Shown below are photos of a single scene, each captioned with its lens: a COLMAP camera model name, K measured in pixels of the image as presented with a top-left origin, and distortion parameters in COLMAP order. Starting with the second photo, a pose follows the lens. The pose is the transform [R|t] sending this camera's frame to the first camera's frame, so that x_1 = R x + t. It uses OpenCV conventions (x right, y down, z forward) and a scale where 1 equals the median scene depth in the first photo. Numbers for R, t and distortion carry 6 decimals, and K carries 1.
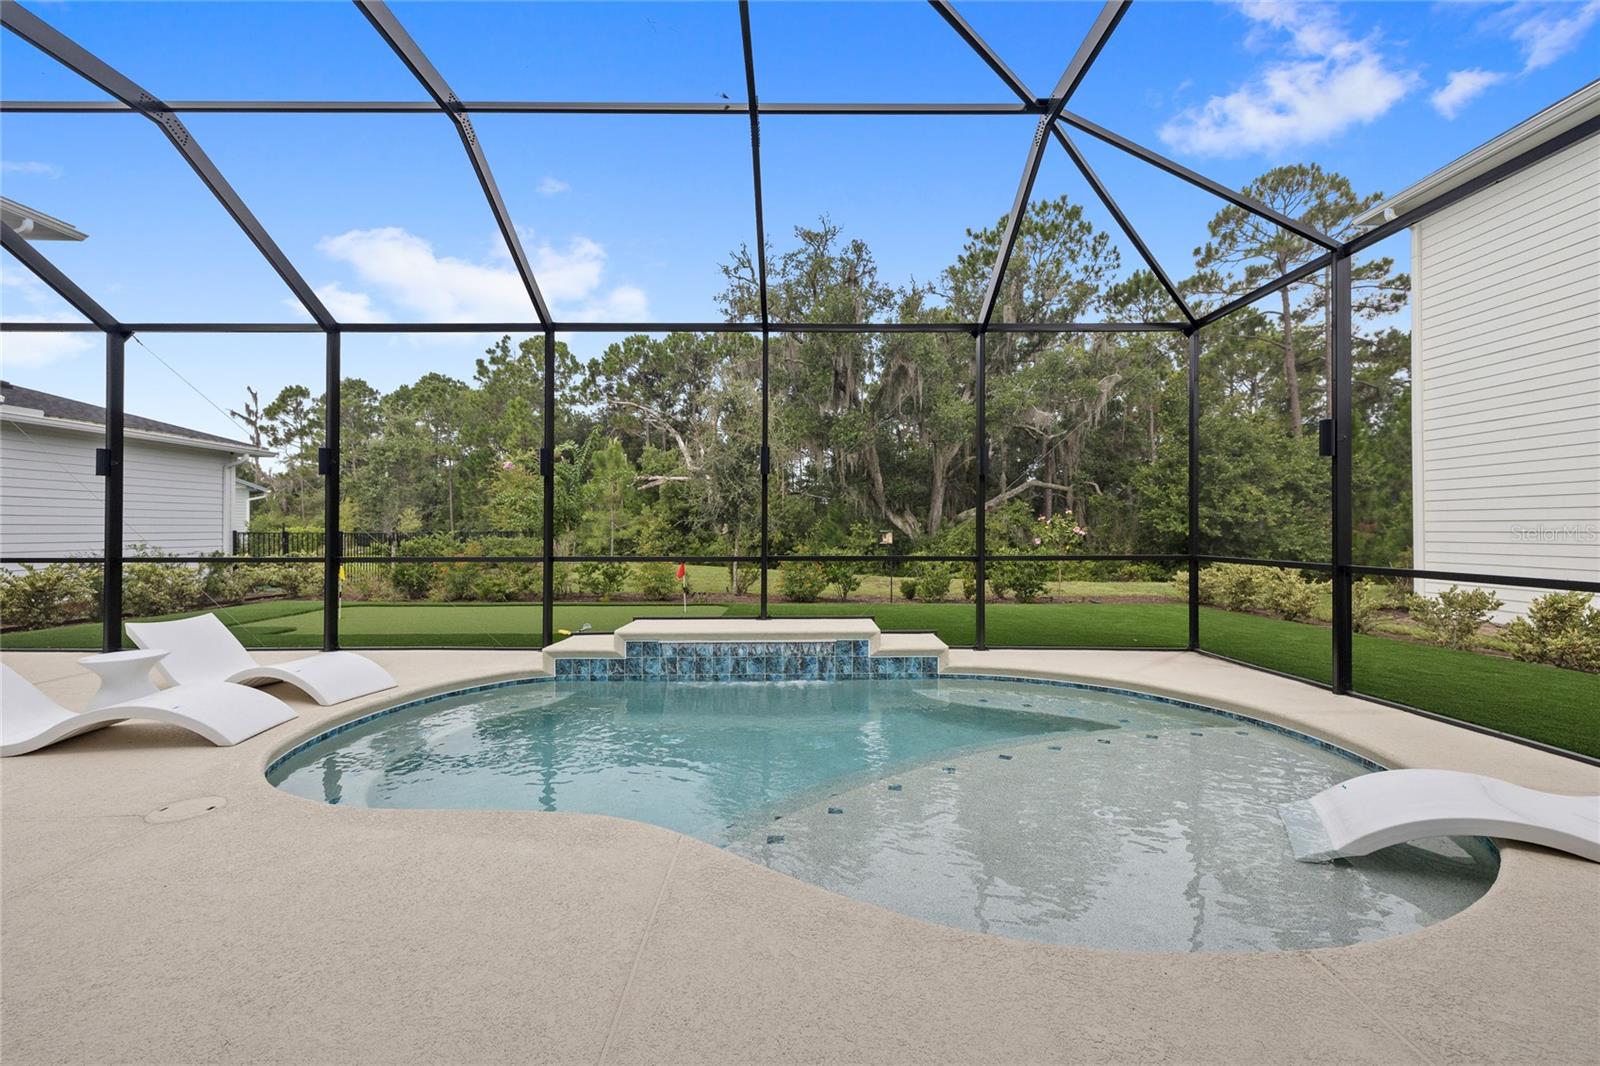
lens RADIAL K [[675.5, 0, 797.8], [0, 675.5, 523.3], [0, 0, 1]] dist [0.001002, 0.000936]
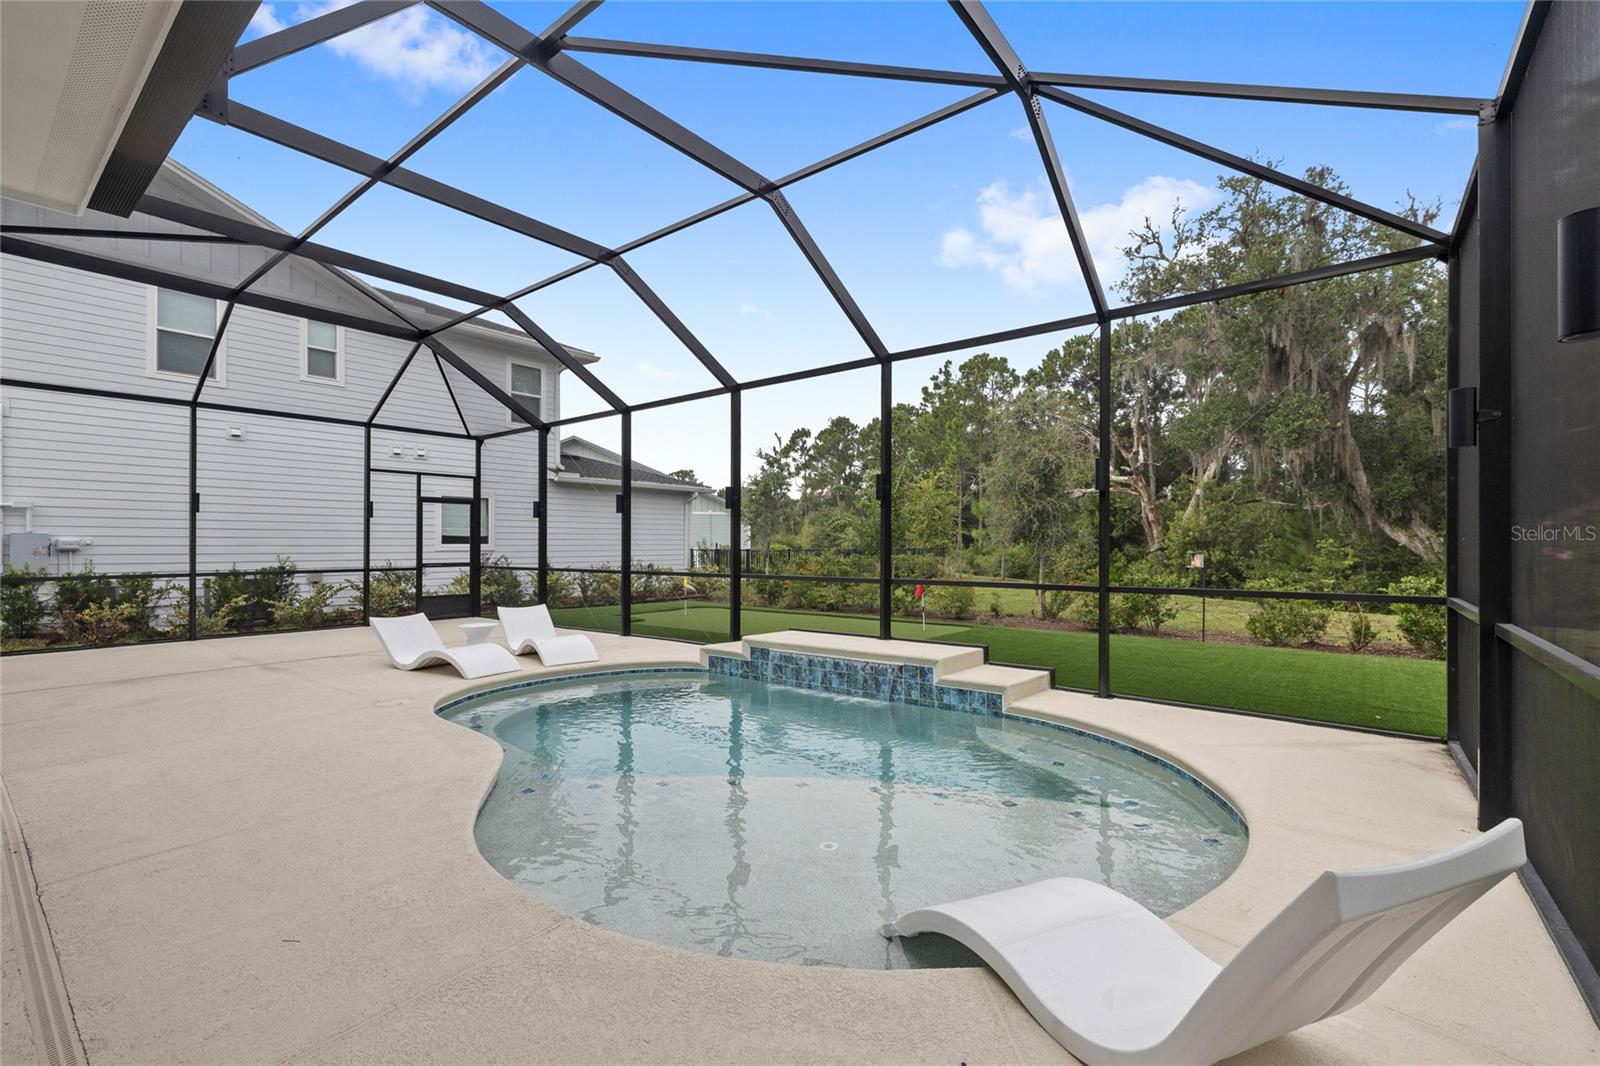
lens RADIAL K [[696.6, 0, 795.8], [0, 696.6, 542.7], [0, 0, 1]] dist [0.001055, -0.000875]
pose [[0.777028, -0.002561, -0.629460, 0.232576], [0.006869, 0.999967, 0.004411, -0.005793], [0.629428, -0.007751, 0.777020, 0.034994]]
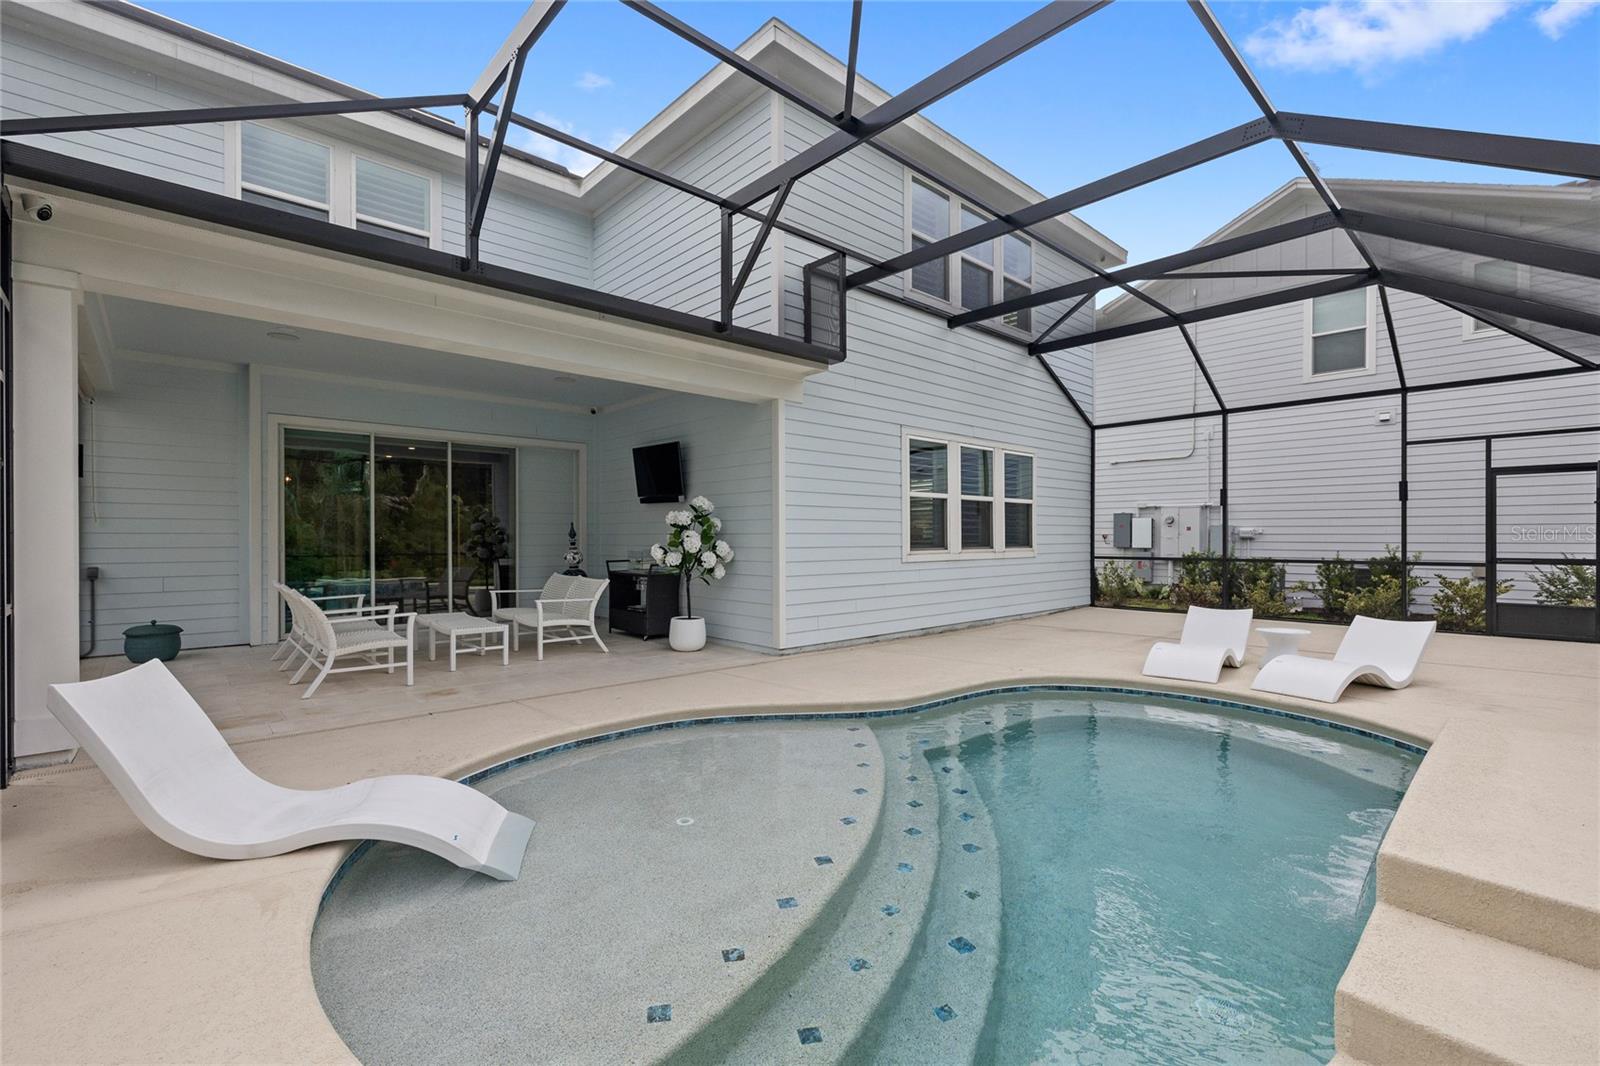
lens RADIAL K [[696.6, 0, 799.8], [0, 696.6, 540.5], [0, 0, 1]] dist [0.001055, -0.000875]
pose [[-0.738938, 0.007189, -0.673735, 0.229818], [0.009507, 0.999955, 0.000242, -0.002300], [0.673706, -0.006226, -0.738973, 0.419528]]
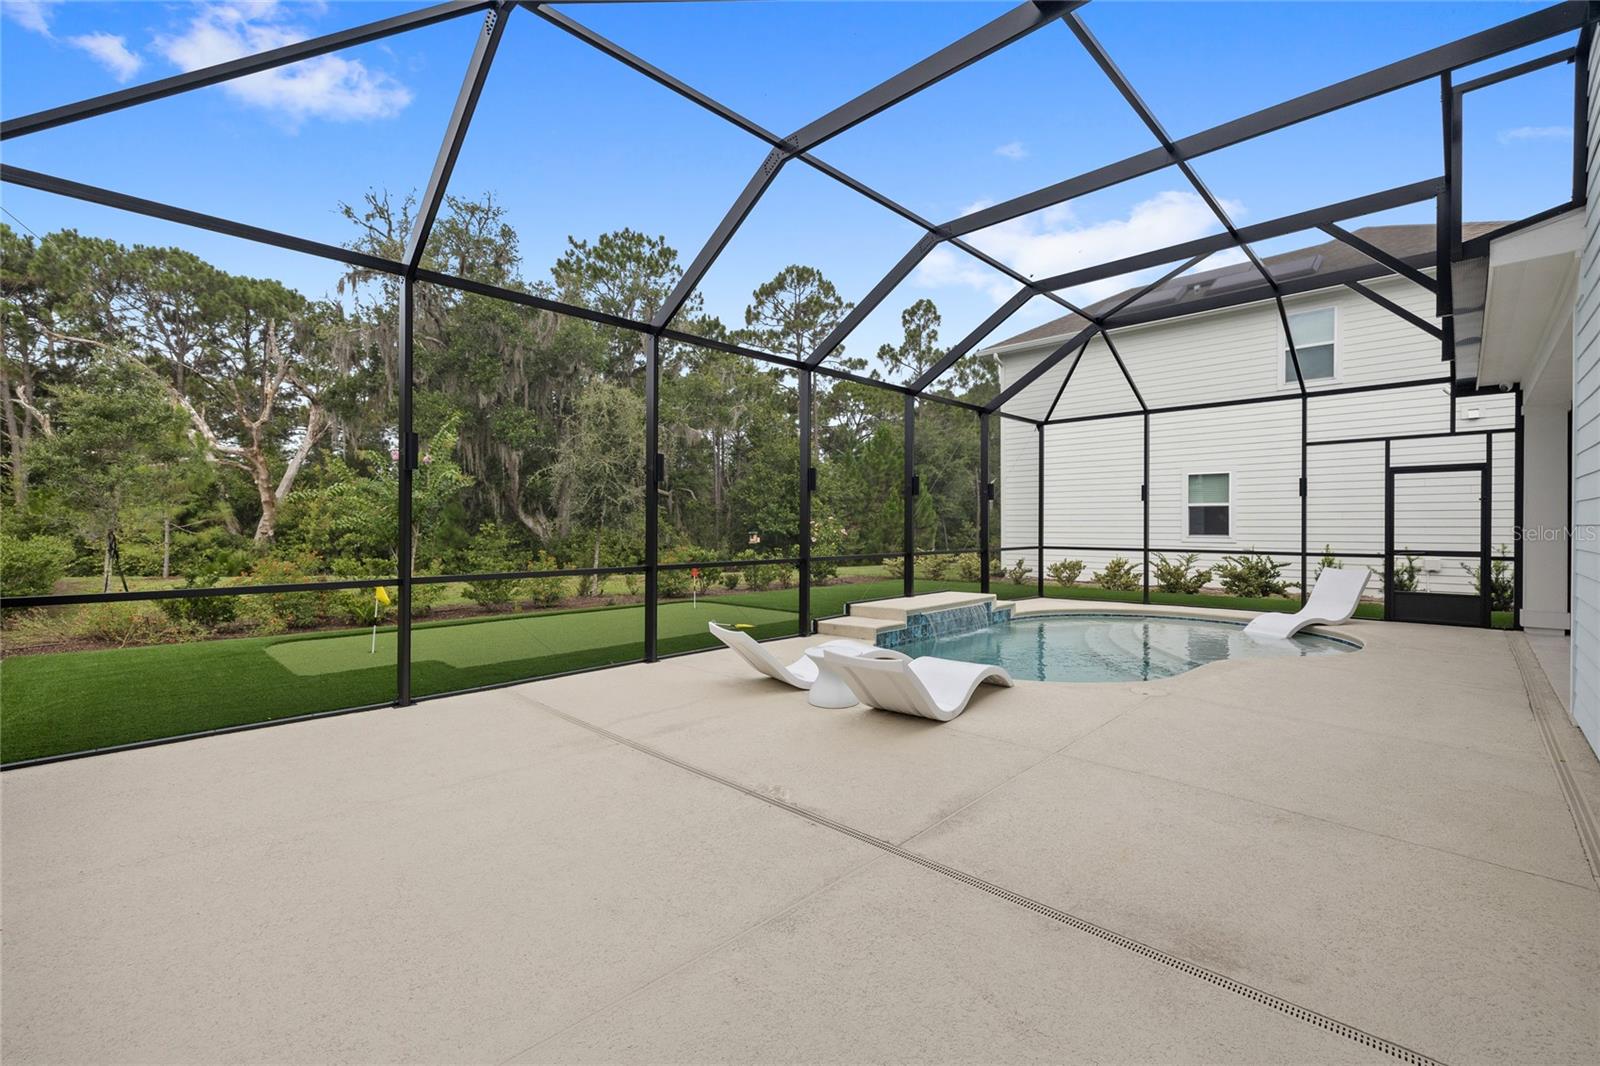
lens RADIAL K [[675.5, 0, 789.3], [0, 675.5, 533.6], [0, 0, 1]] dist [0.001002, 0.000936]
pose [[0.709553, -0.005614, 0.704630, -0.557050], [-0.007411, 0.999853, 0.015429, -0.006050], [-0.704613, -0.016170, 0.709407, 0.071461]]
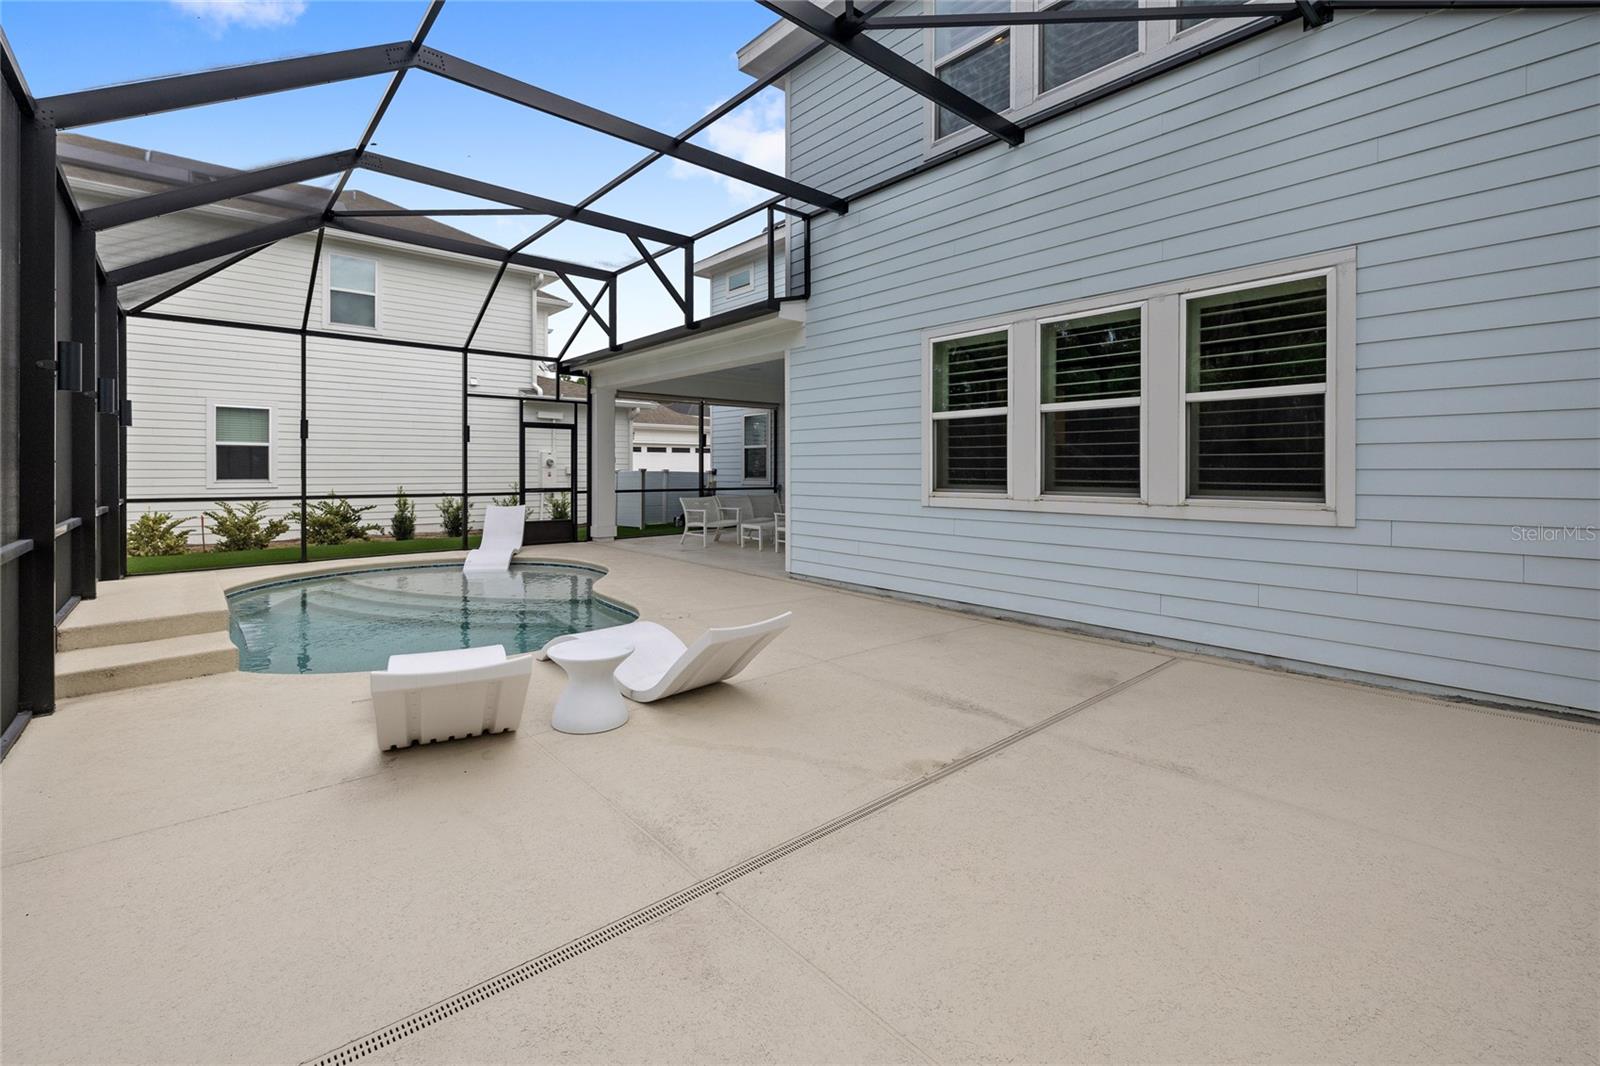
lens RADIAL K [[696.6, 0, 798.1], [0, 696.6, 469.7], [0, 0, 1]] dist [0.001055, -0.000875]
pose [[-0.650842, 0.001974, 0.759211, -0.533877], [-0.005437, 0.999959, -0.007262, -0.002822], [-0.759194, -0.008854, -0.650804, 0.400765]]
